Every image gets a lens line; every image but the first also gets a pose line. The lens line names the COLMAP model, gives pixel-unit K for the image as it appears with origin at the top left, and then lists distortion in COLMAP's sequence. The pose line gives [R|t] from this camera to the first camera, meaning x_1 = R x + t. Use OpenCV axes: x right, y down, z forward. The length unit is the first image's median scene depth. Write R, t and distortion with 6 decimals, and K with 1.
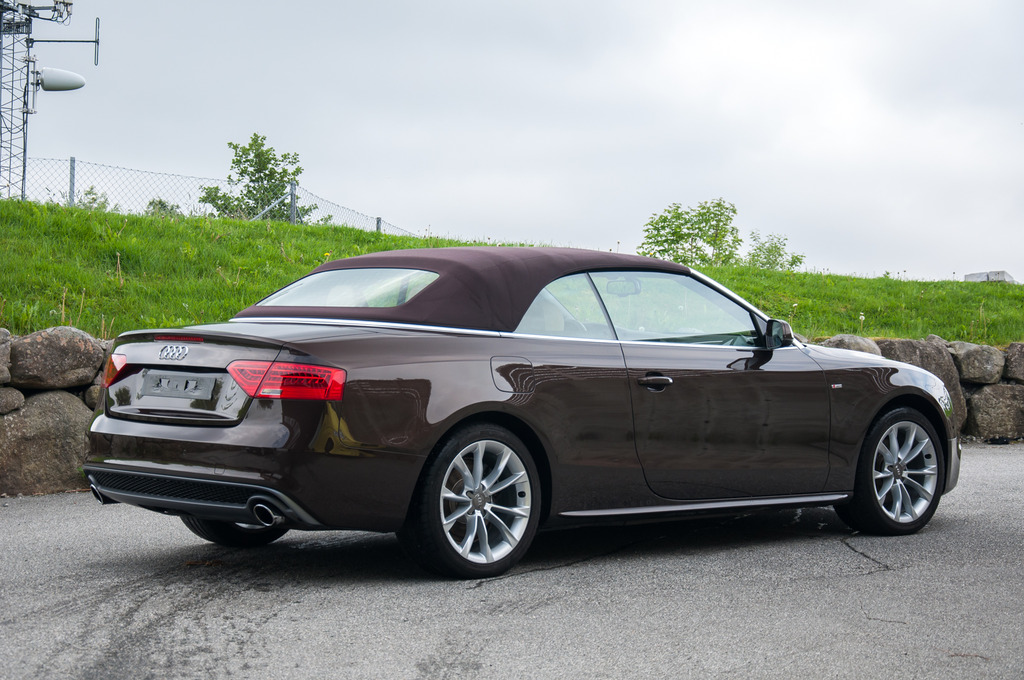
lens RADIAL K [[2049.1, 0, 516.9], [0, 2049.1, 347.1], [0, 0, 1]] dist [0.353116, 0.000000]
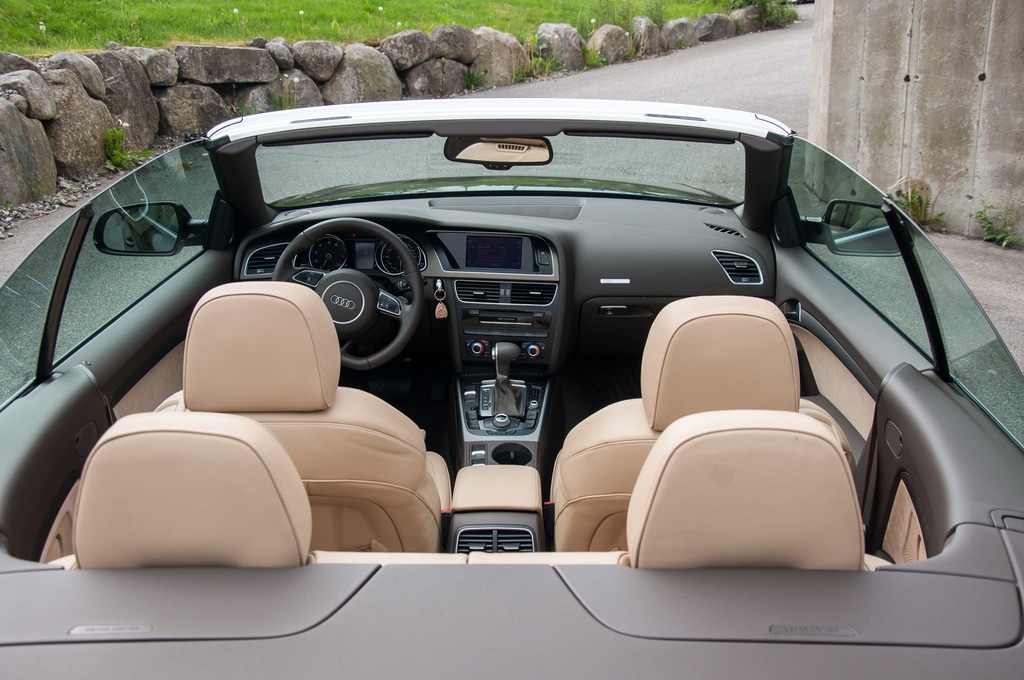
lens RADIAL K [[1085.2, 0, 511.0], [0, 1085.2, 340.1], [0, 0, 1]] dist [0.080852, 0.000000]
pose [[0.709698, -0.254499, 0.656932, -0.113493], [0.039558, 0.945395, 0.323516, -0.065773], [-0.703395, -0.203612, 0.681013, 0.813064]]
